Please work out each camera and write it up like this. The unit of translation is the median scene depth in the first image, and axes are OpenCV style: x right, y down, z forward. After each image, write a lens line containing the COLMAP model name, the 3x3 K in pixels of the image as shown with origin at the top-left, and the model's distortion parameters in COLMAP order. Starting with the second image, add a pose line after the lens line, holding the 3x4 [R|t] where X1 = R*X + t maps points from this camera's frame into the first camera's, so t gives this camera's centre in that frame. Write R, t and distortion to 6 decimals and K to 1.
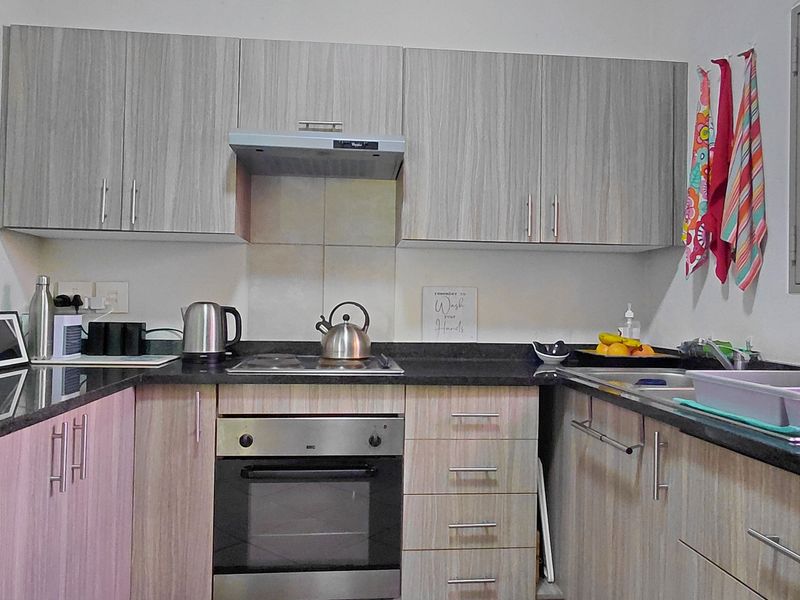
lens RADIAL K [[611.9, 0, 403.0], [0, 611.9, 296.5], [0, 0, 1]] dist [-0.010693, 0.031326]
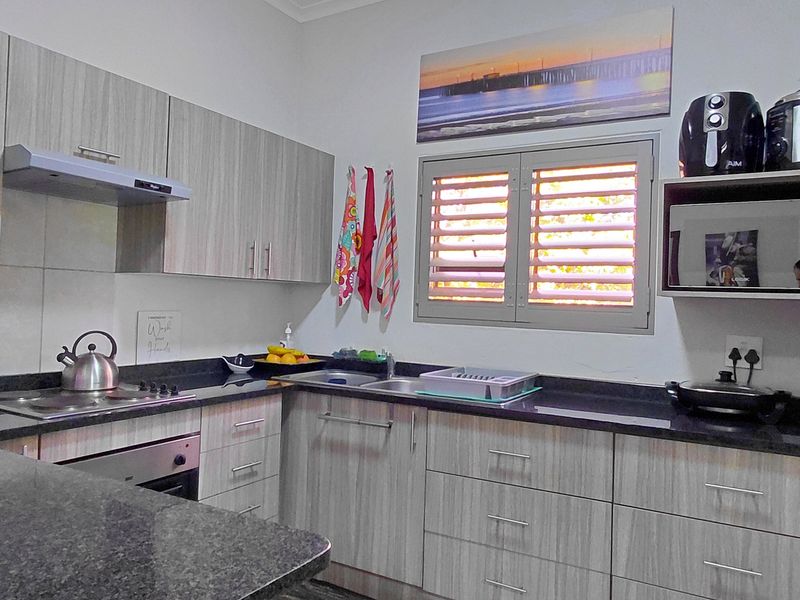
lens RADIAL K [[611.9, 0, 403.0], [0, 611.9, 296.5], [0, 0, 1]] dist [-0.010693, 0.031326]
pose [[0.576161, 0.007362, 0.817303, -0.647777], [-0.031421, 0.999420, 0.013147, -0.080135], [-0.816732, -0.033255, 0.576058, 0.029258]]
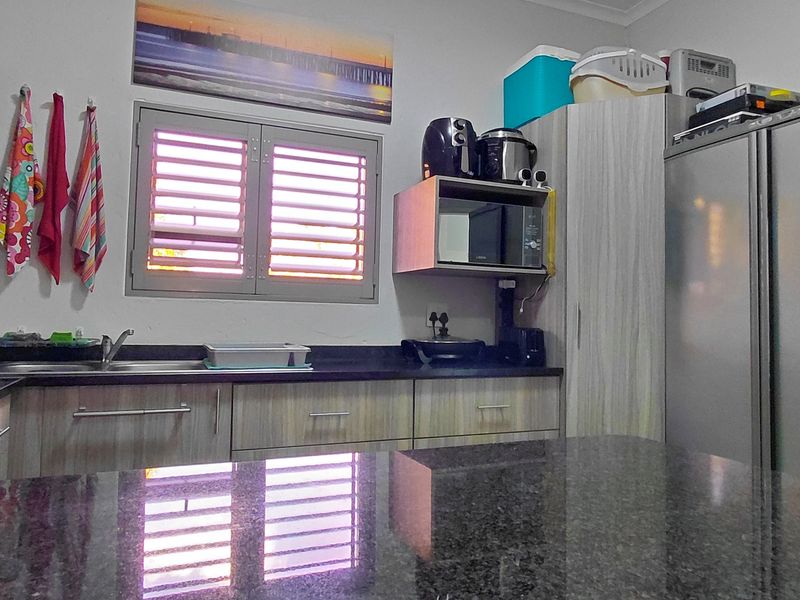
lens RADIAL K [[611.9, 0, 403.0], [0, 611.9, 296.5], [0, 0, 1]] dist [-0.010693, 0.031326]
pose [[-0.299313, 0.007743, 0.954124, -0.764412], [-0.038574, 0.999051, -0.020208, 0.000773], [-0.953375, -0.042852, -0.298730, 0.657638]]
